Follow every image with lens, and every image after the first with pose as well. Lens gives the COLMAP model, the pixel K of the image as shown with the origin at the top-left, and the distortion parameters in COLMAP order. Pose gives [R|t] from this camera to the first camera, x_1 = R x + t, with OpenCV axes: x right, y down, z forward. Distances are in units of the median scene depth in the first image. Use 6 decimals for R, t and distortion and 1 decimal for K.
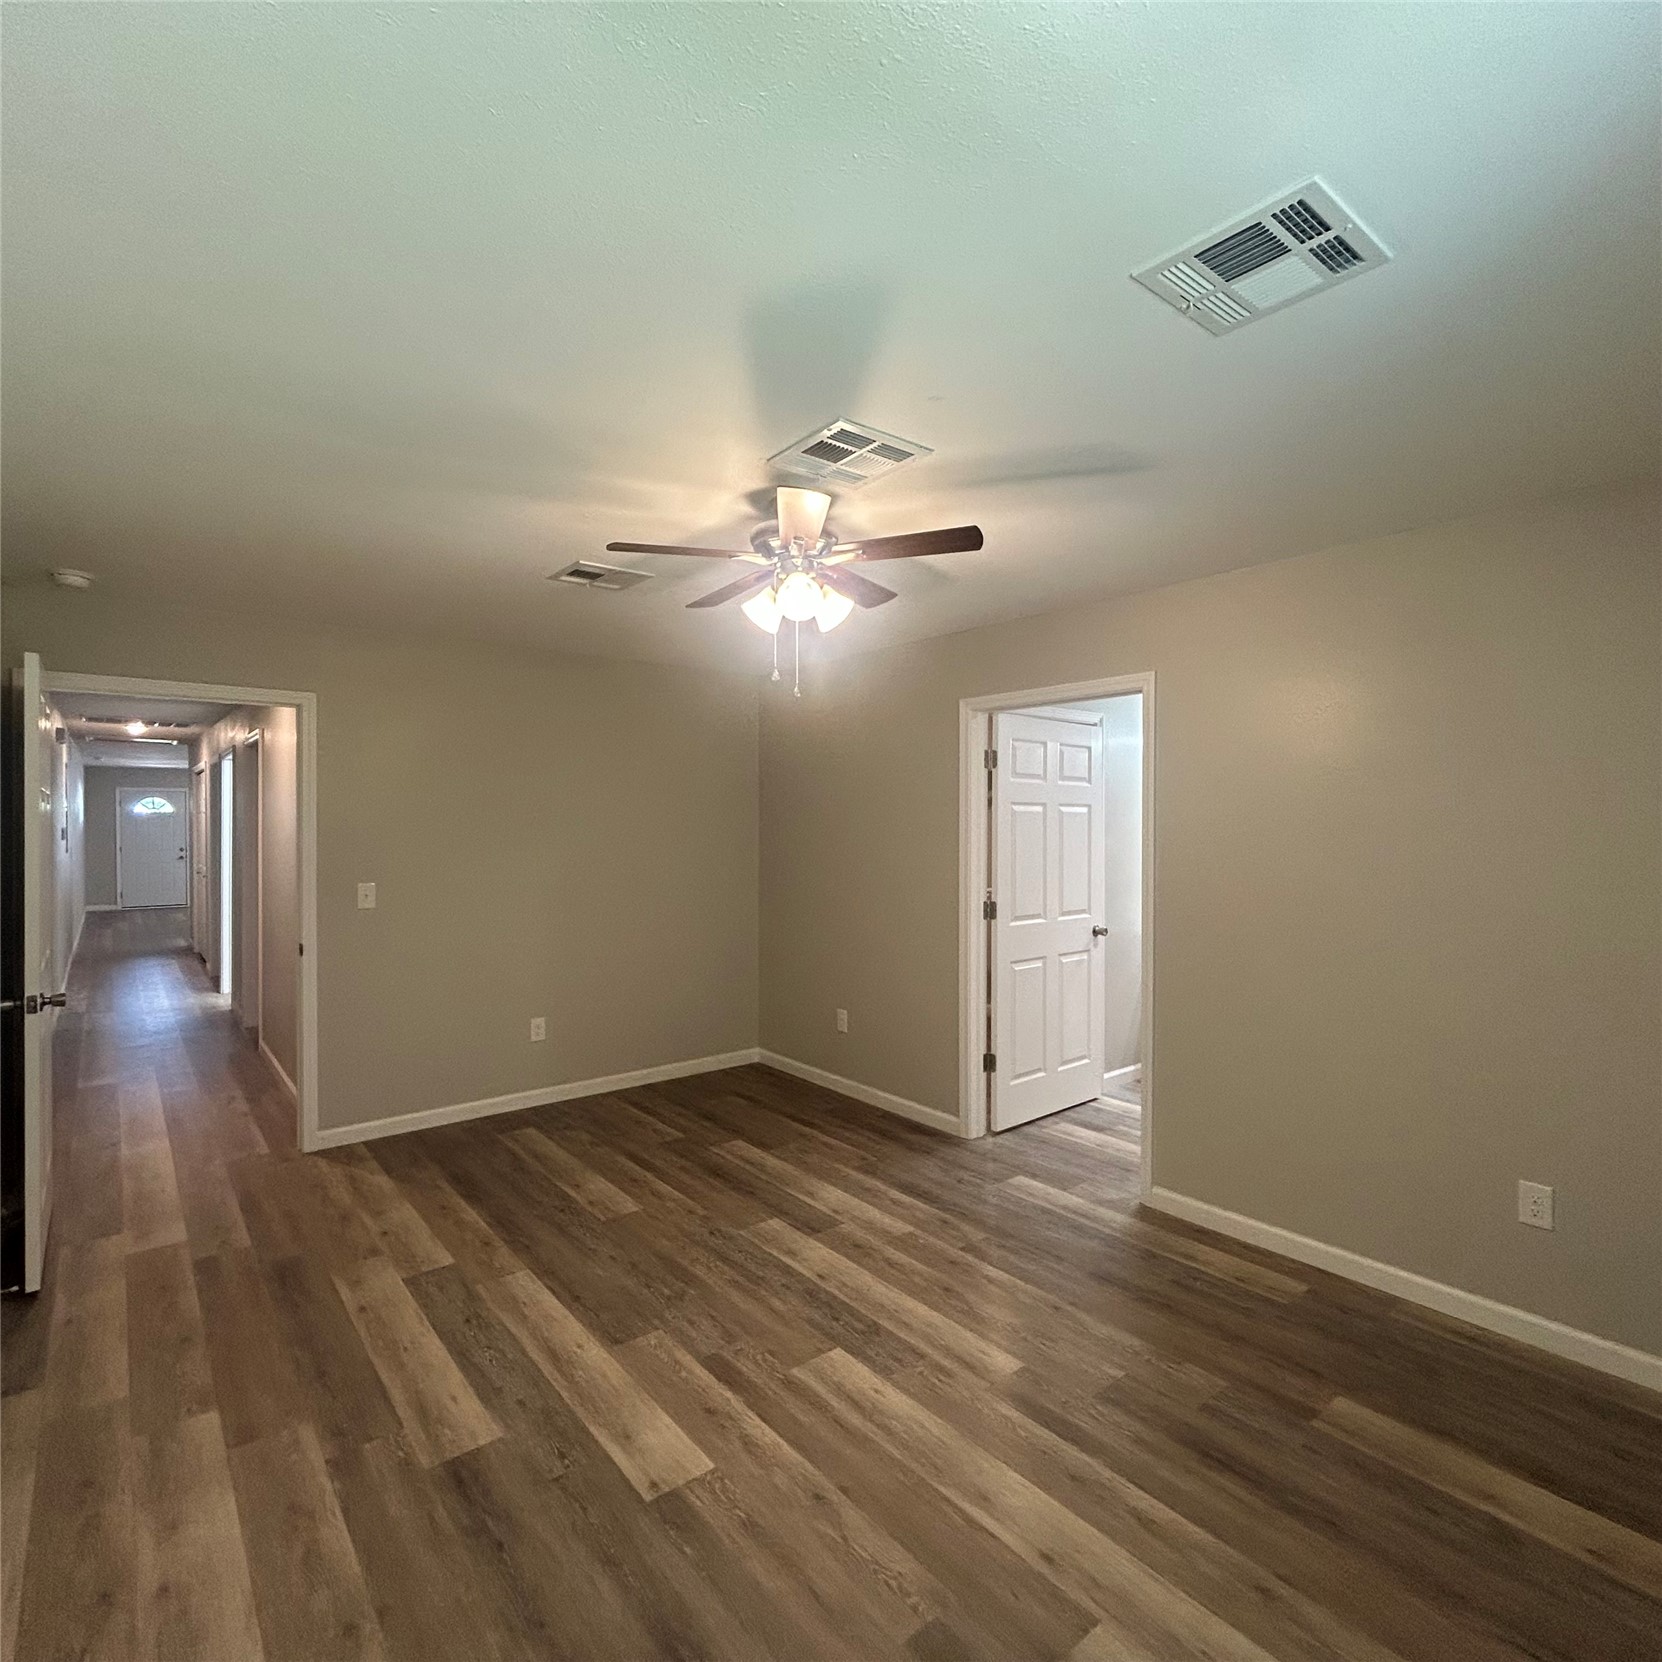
lens RADIAL K [[899.3, 0, 831.0], [0, 899.3, 831.0], [0, 0, 1]] dist [-0.006548, 0.007498]
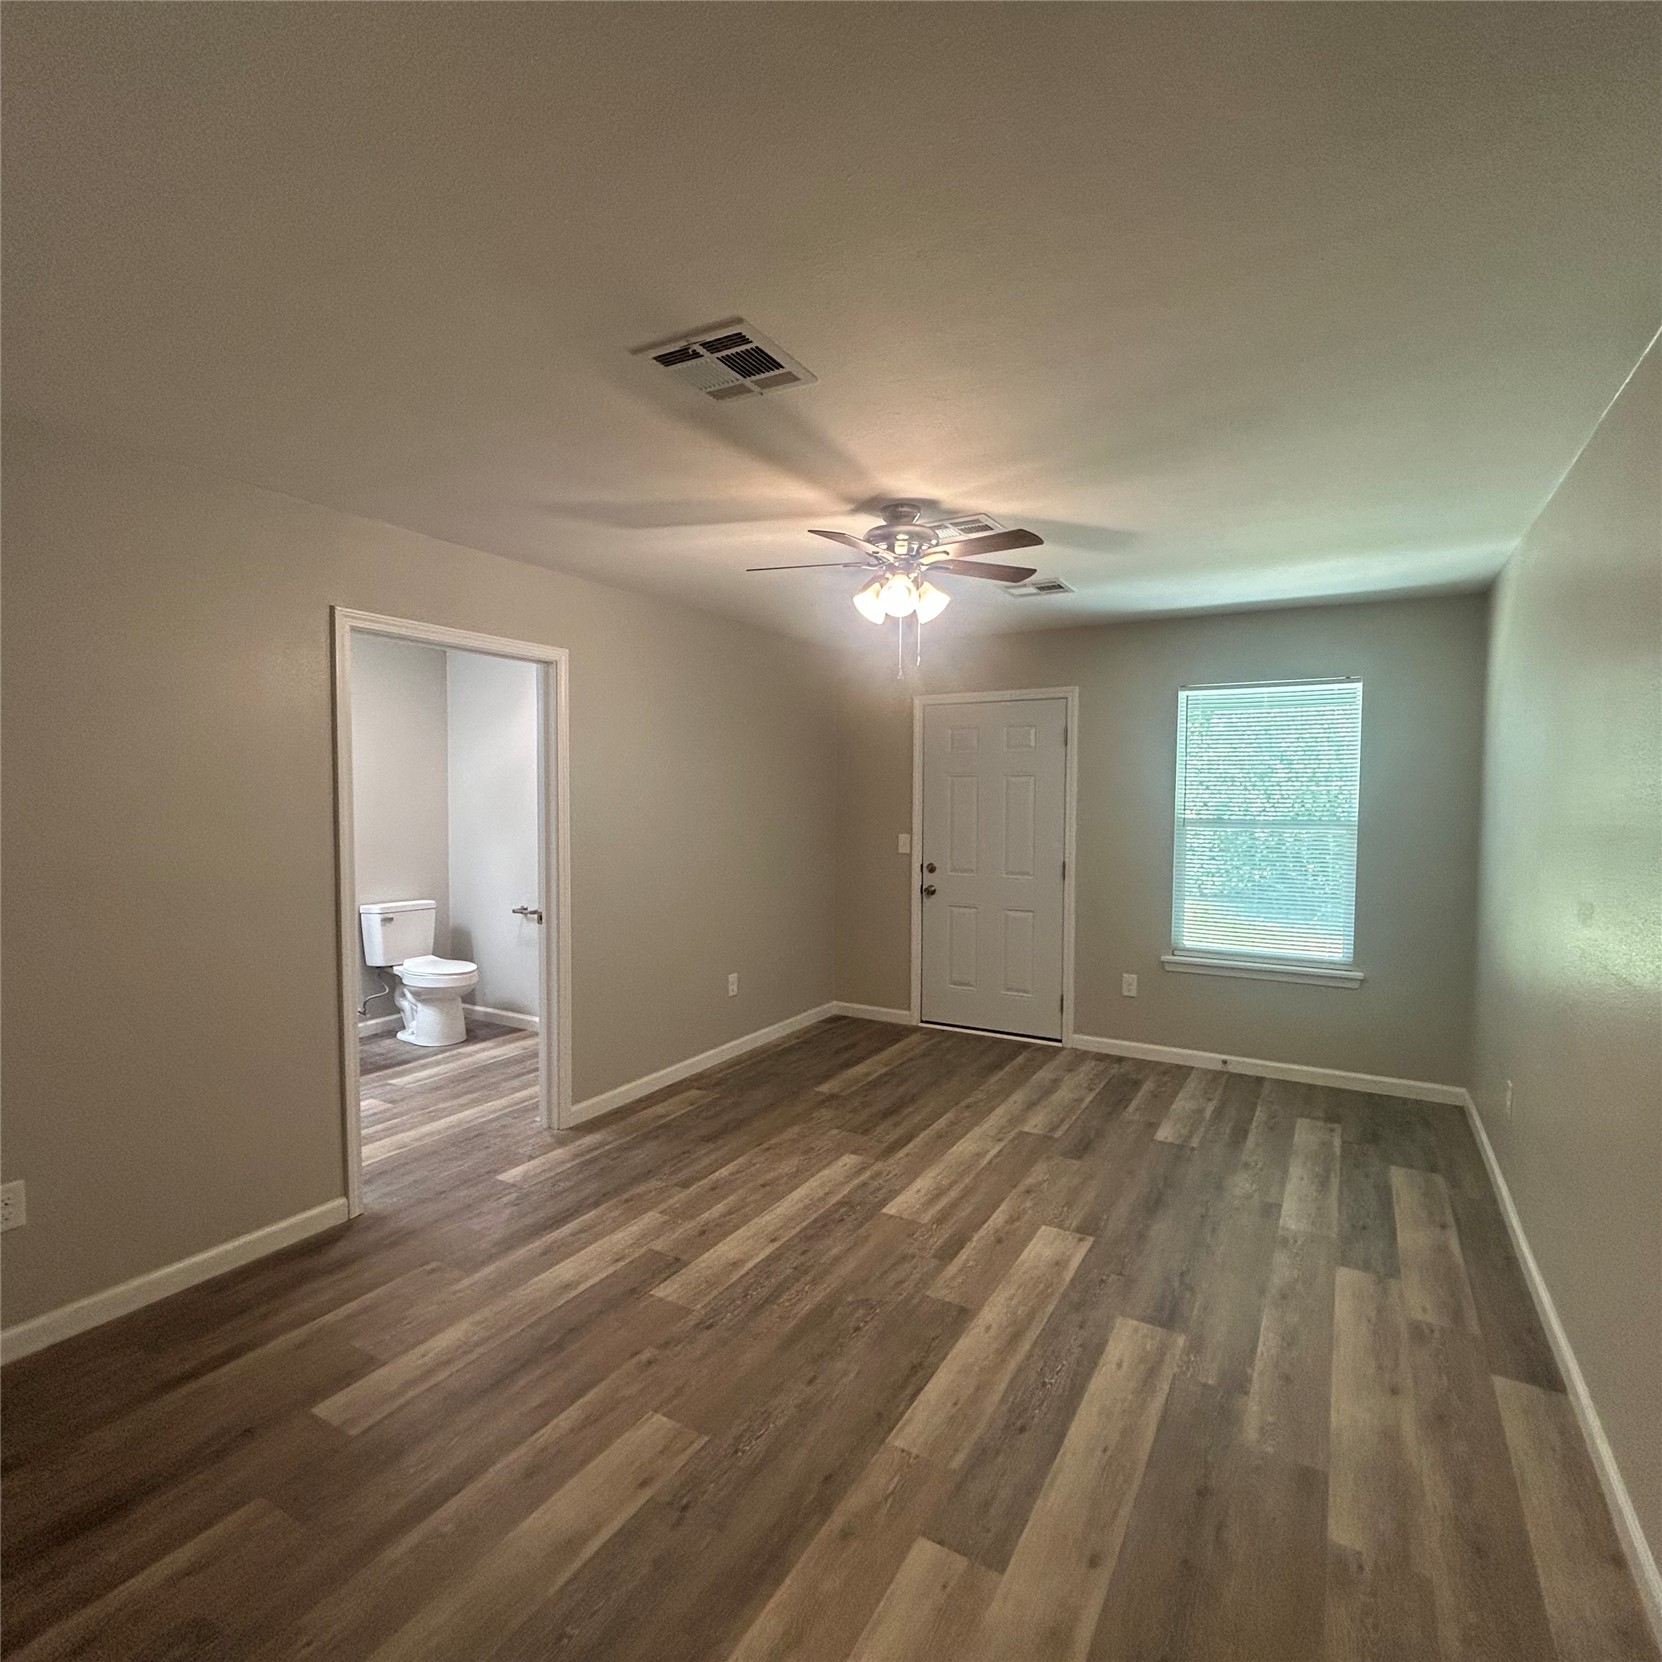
lens RADIAL K [[899.3, 0, 831.0], [0, 899.3, 831.0], [0, 0, 1]] dist [-0.006548, 0.007498]
pose [[-0.357568, -0.041533, 0.932963, -1.092906], [0.001572, 0.998982, 0.045074, -0.006215], [-0.933886, 0.017584, -0.357139, 1.484244]]
